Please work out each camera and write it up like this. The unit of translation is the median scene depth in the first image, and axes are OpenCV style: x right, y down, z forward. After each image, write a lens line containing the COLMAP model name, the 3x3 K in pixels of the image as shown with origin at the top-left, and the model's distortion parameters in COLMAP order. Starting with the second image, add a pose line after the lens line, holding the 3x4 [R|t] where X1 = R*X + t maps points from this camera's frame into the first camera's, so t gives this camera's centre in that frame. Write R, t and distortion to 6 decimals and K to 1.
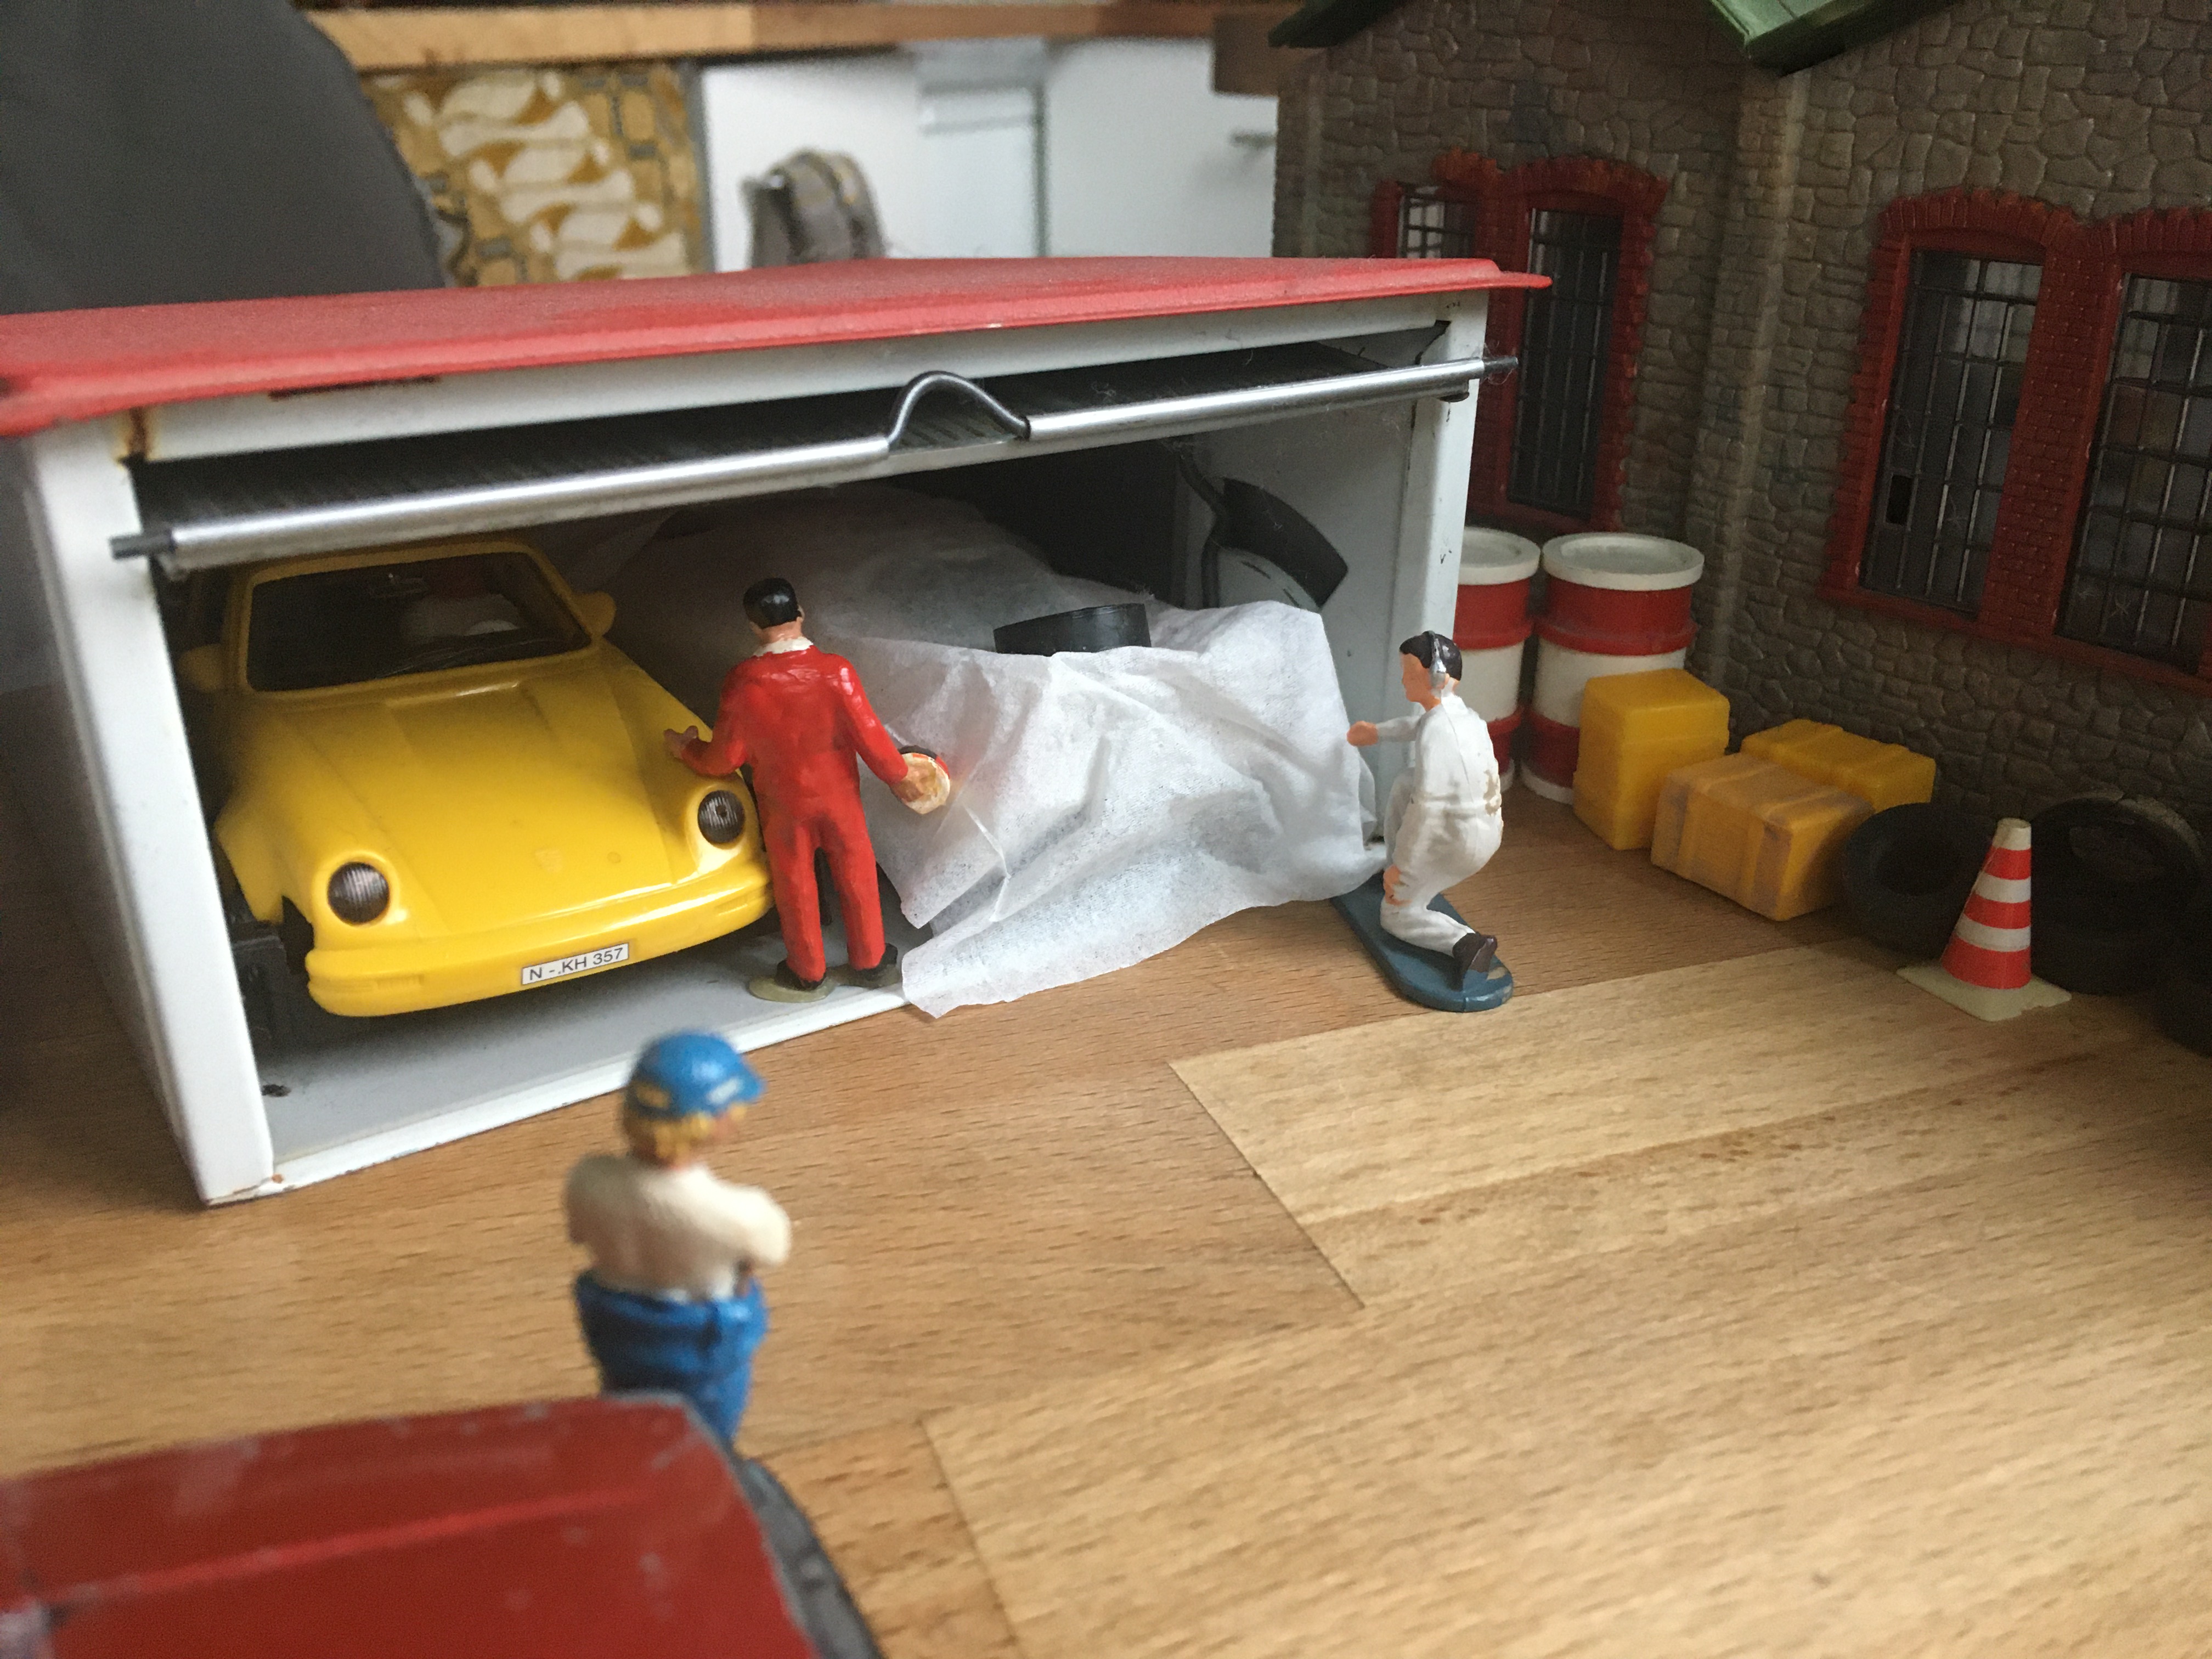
lens RADIAL K [[1888.9, 0, 1094.1], [0, 1888.9, 831.9], [0, 0, 1]] dist [0.104178, -0.189440]
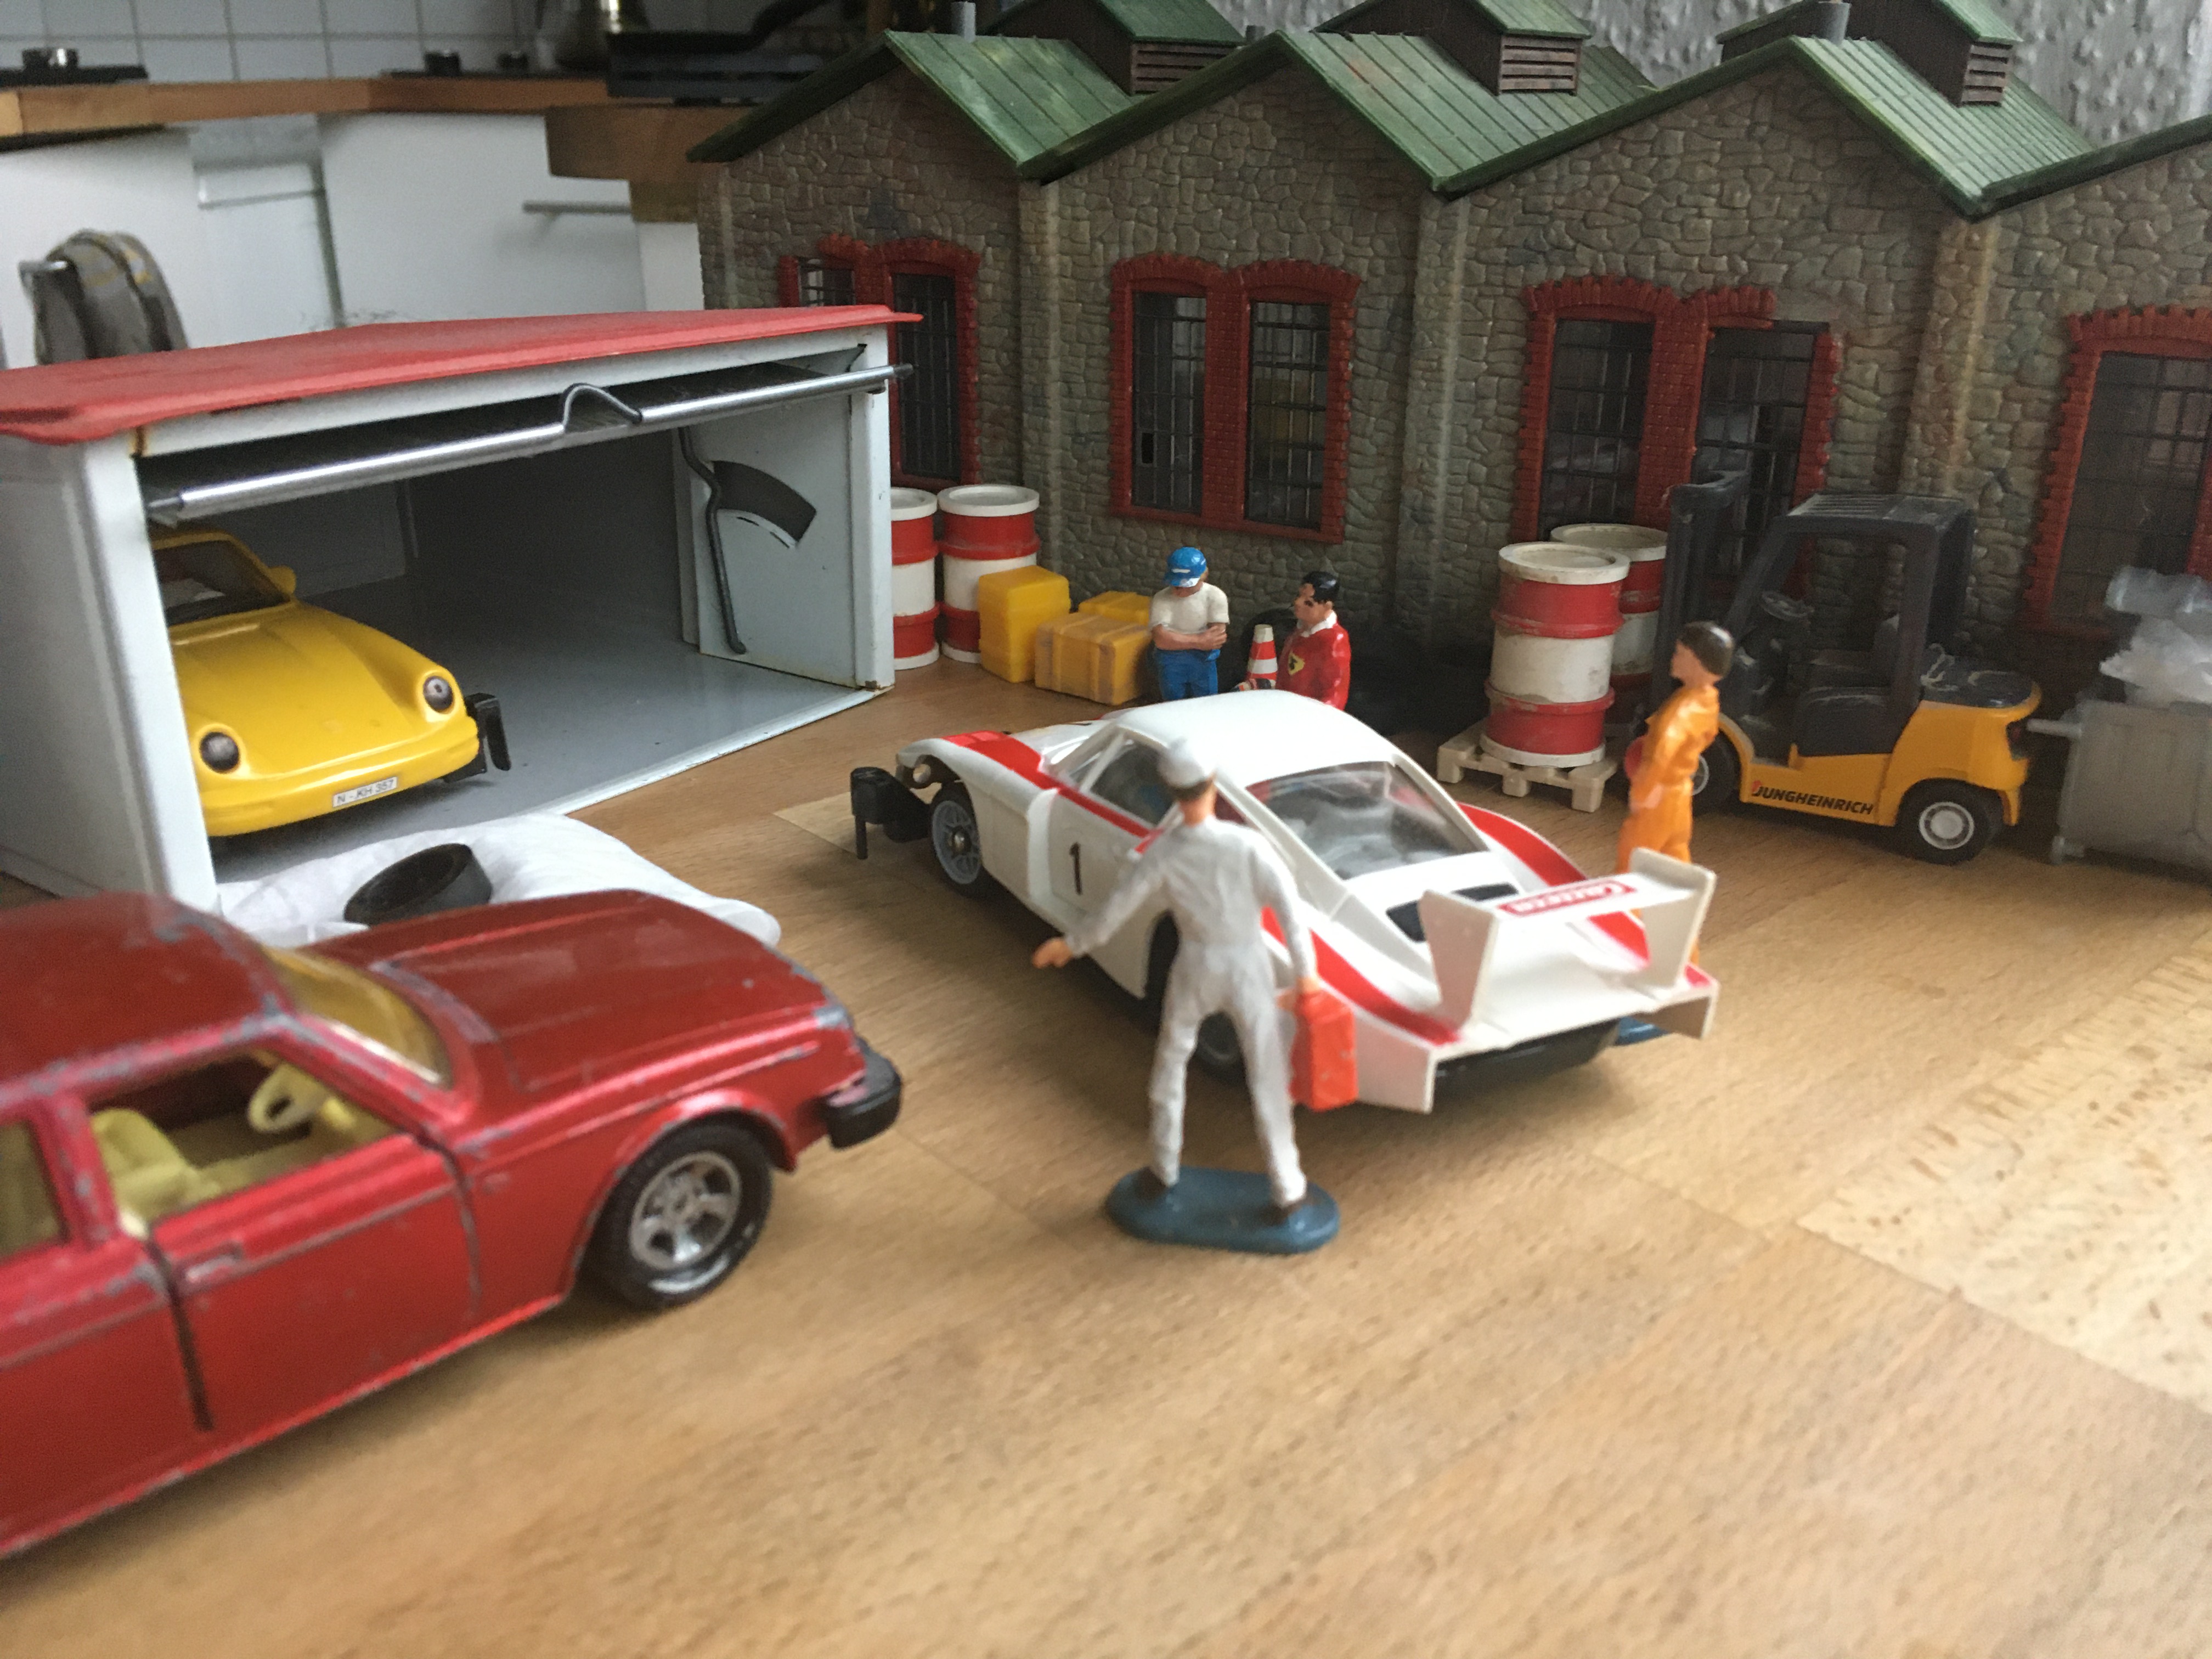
lens RADIAL K [[1864.5, 0, 1090.8], [0, 1864.5, 801.6], [0, 0, 1]] dist [0.149293, -0.278433]
pose [[0.935694, -0.126654, 0.329295, -0.185283], [0.139948, 0.990015, -0.016882, 0.144740], [-0.323869, 0.061881, 0.944076, -0.465235]]
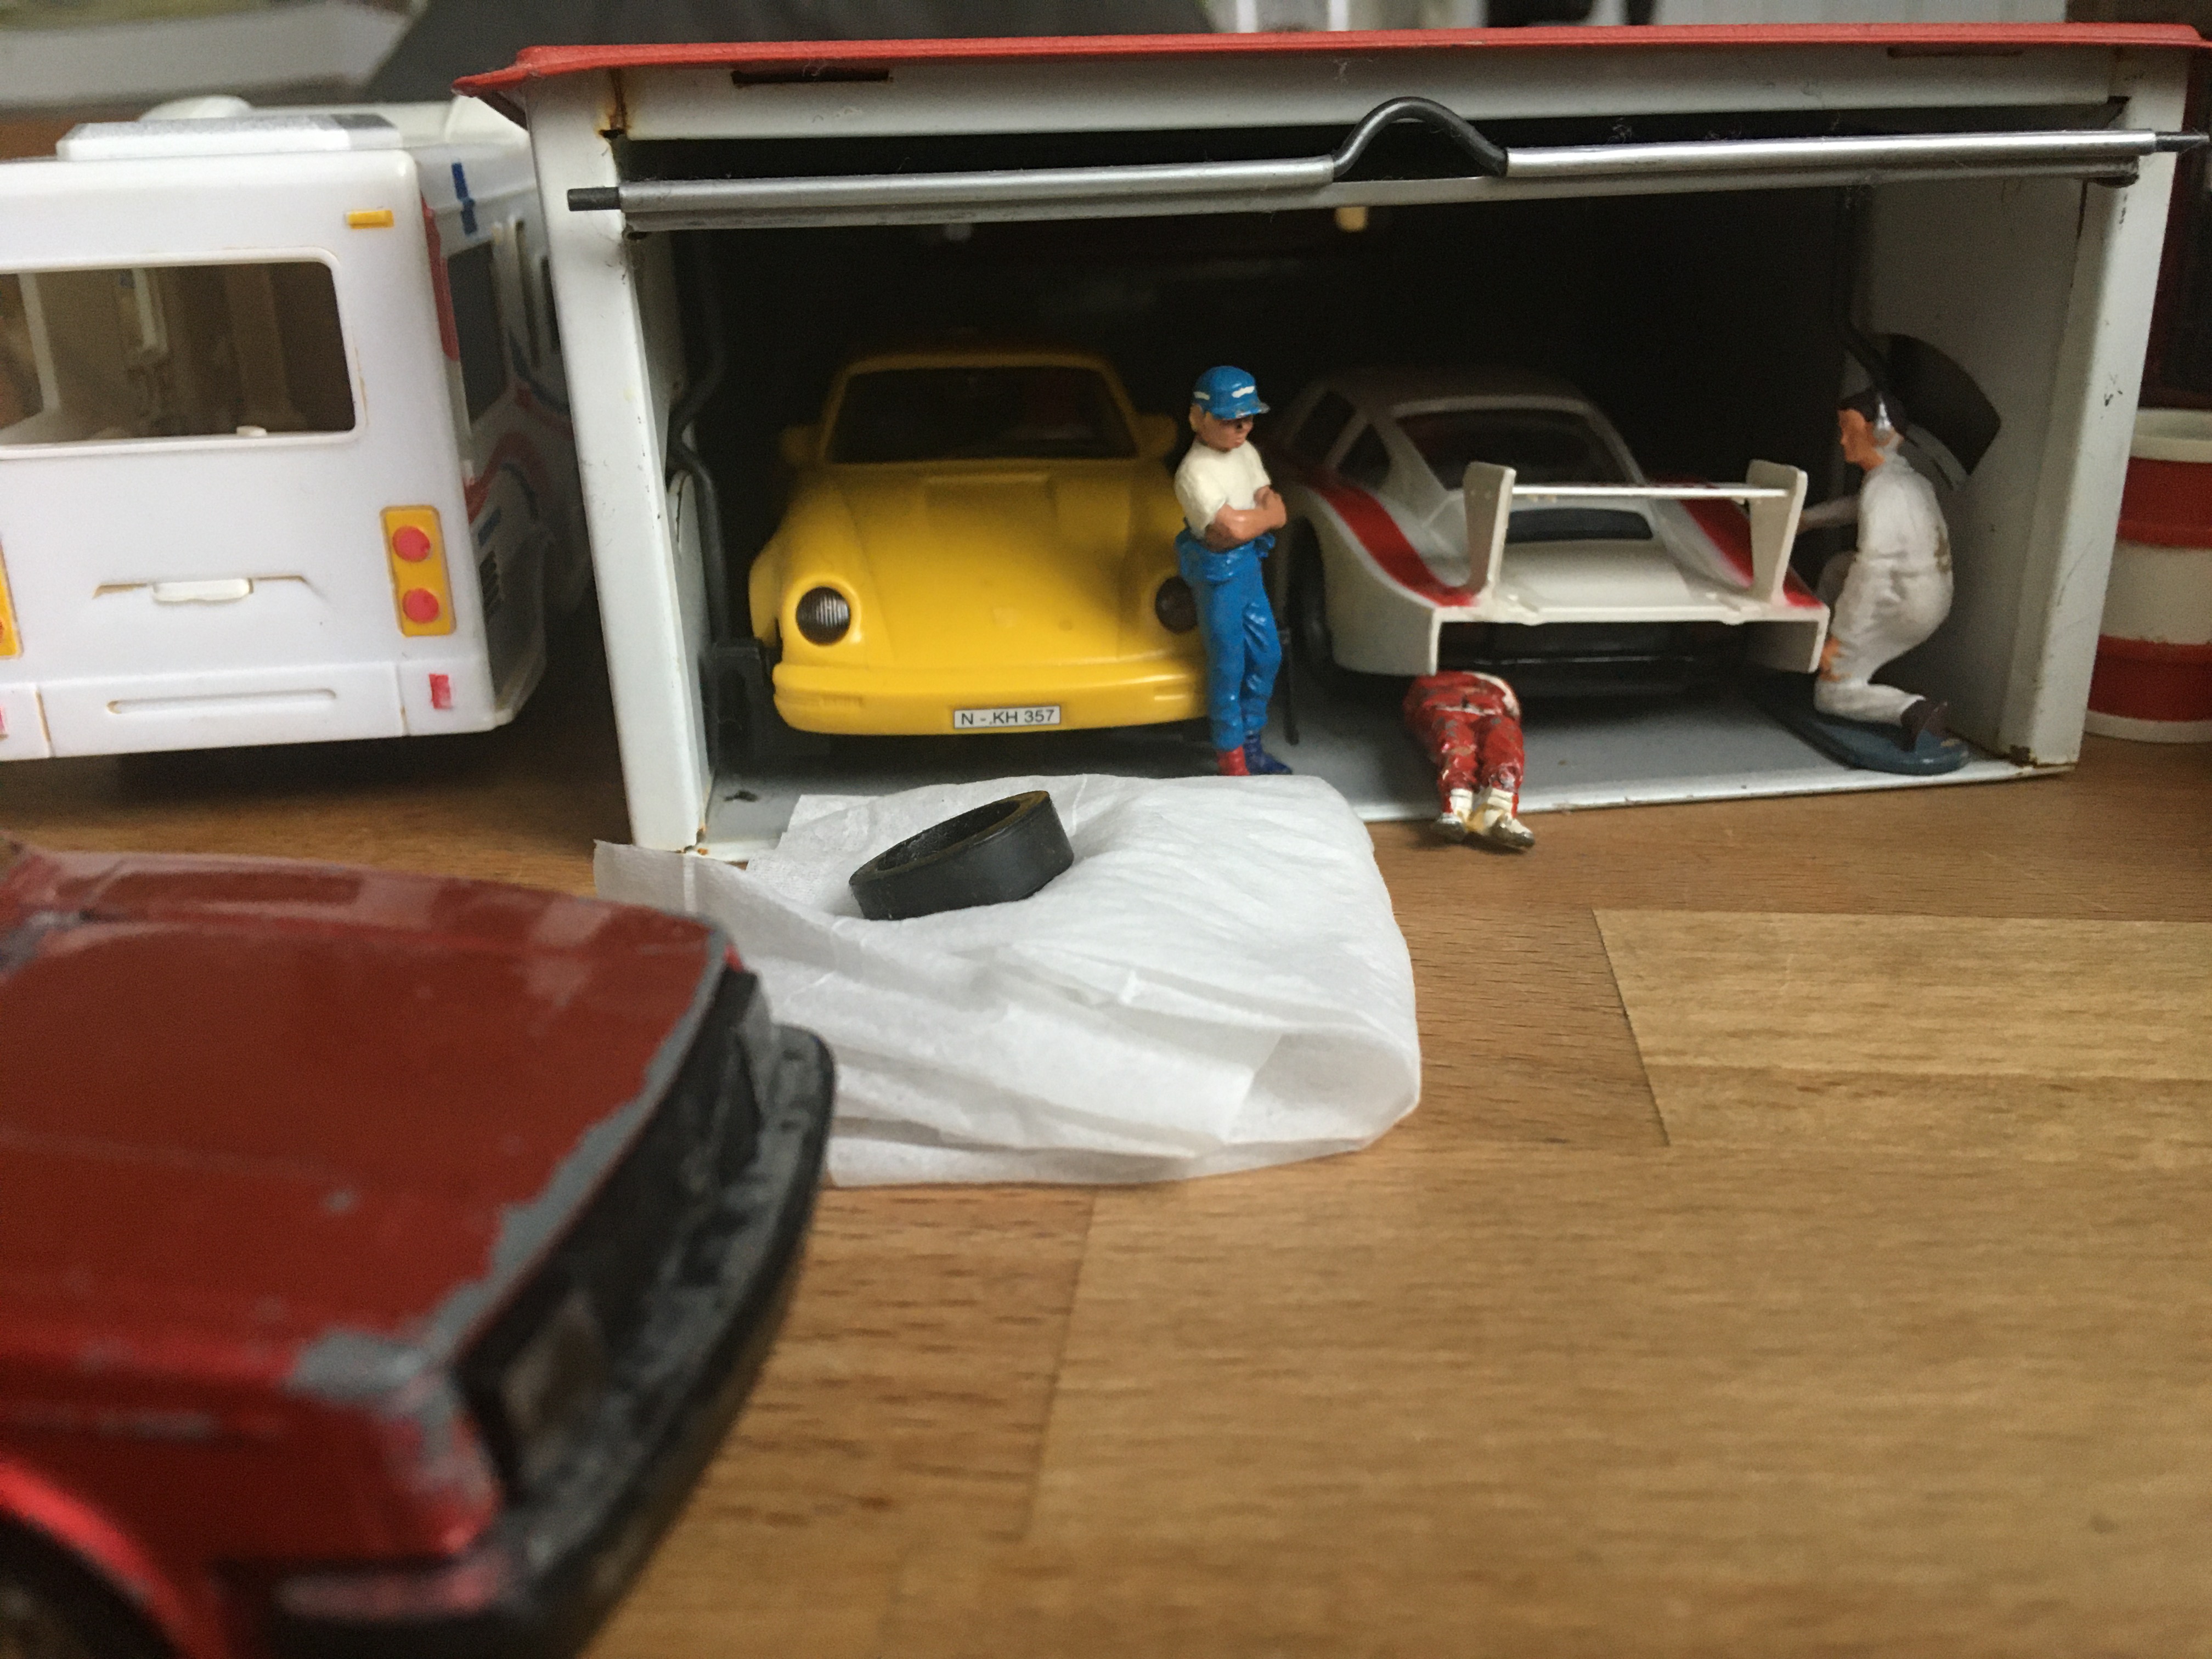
lens RADIAL K [[1906.3, 0, 1107.5], [0, 1906.3, 849.3], [0, 0, 1]] dist [0.120879, -0.235466]
pose [[0.890171, 0.131631, -0.436199, 0.181736], [-0.149859, 0.988679, -0.007473, 0.110331], [0.430277, 0.072021, 0.899819, 0.089612]]
